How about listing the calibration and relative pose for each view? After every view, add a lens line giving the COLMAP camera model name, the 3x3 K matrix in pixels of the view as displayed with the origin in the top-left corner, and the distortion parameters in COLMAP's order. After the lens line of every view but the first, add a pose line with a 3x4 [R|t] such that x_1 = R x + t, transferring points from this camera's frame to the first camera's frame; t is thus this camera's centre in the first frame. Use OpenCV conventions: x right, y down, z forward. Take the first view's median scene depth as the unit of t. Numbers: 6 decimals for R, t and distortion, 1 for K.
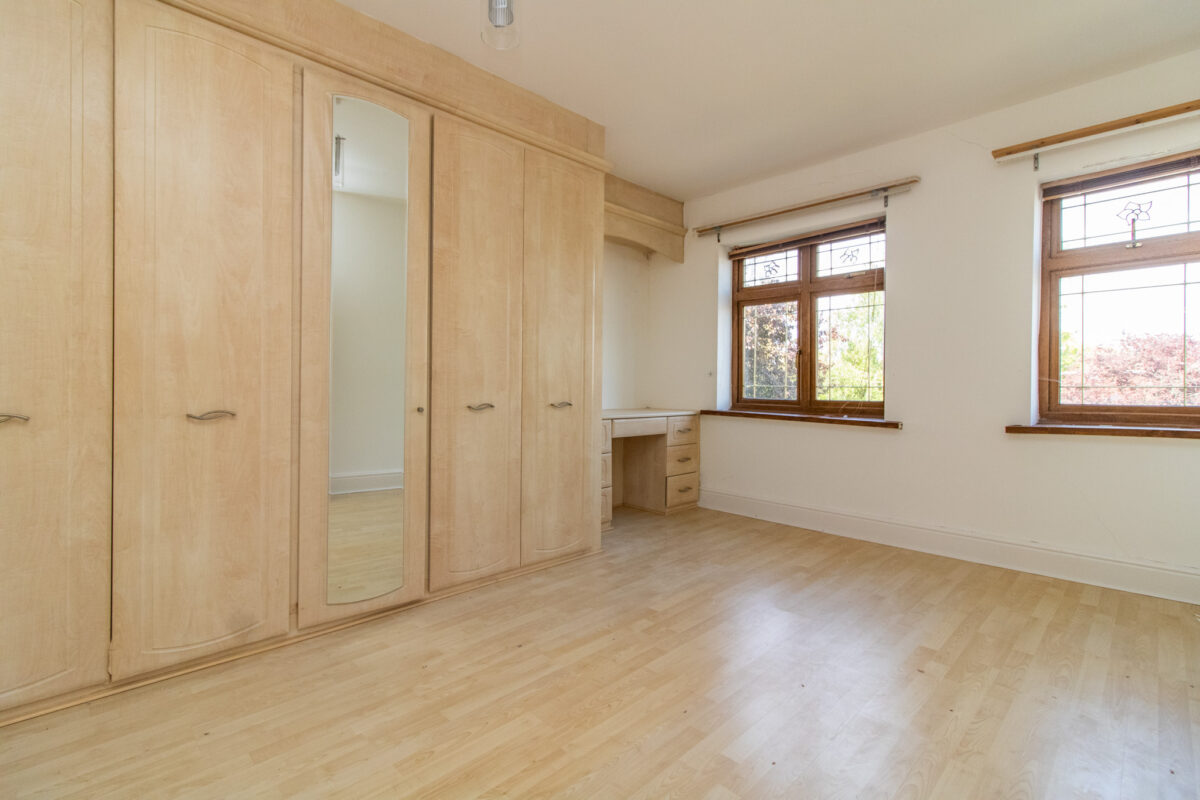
lens RADIAL K [[561.5, 0, 599.5], [0, 561.5, 385.1], [0, 0, 1]] dist [0.011127, -0.000114]
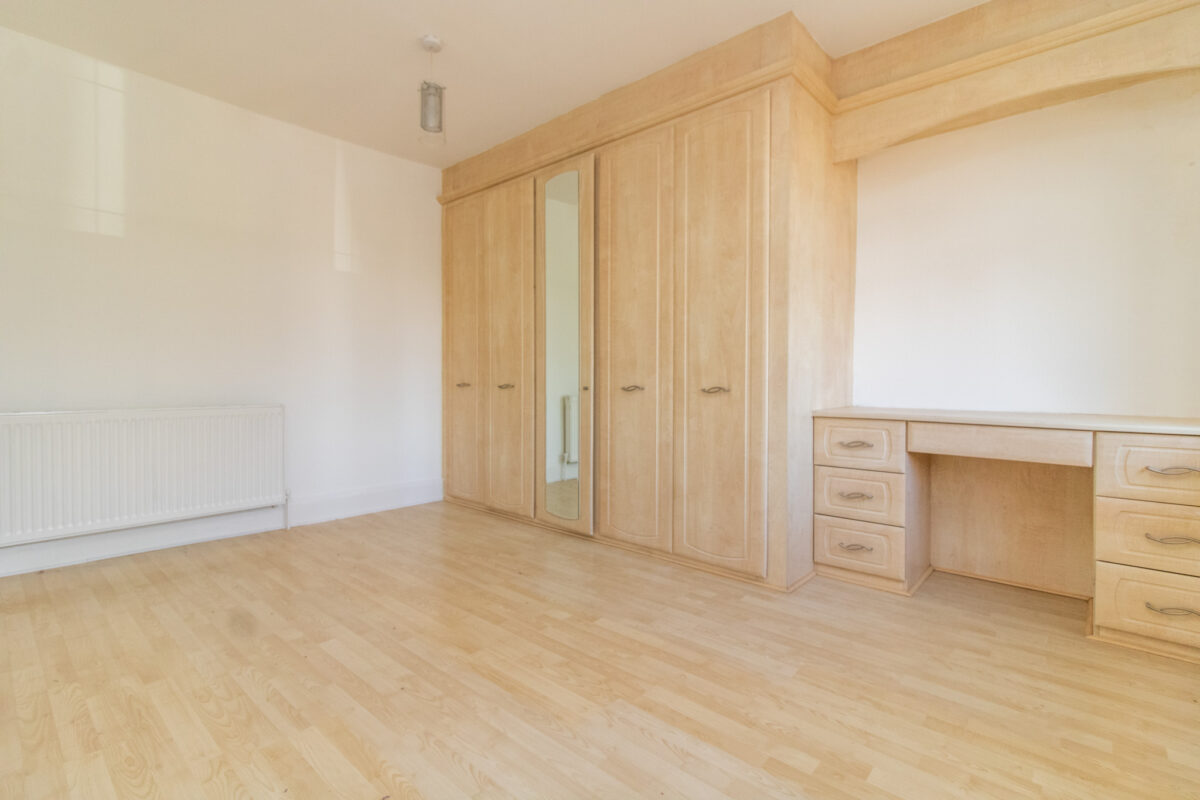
lens RADIAL K [[561.5, 0, 599.5], [0, 561.5, 385.1], [0, 0, 1]] dist [0.011127, -0.000114]
pose [[0.054654, 0.007843, -0.998475, 0.862893], [-0.003095, 0.999966, 0.007685, 0.022615], [0.998501, 0.002671, 0.054676, 0.847830]]
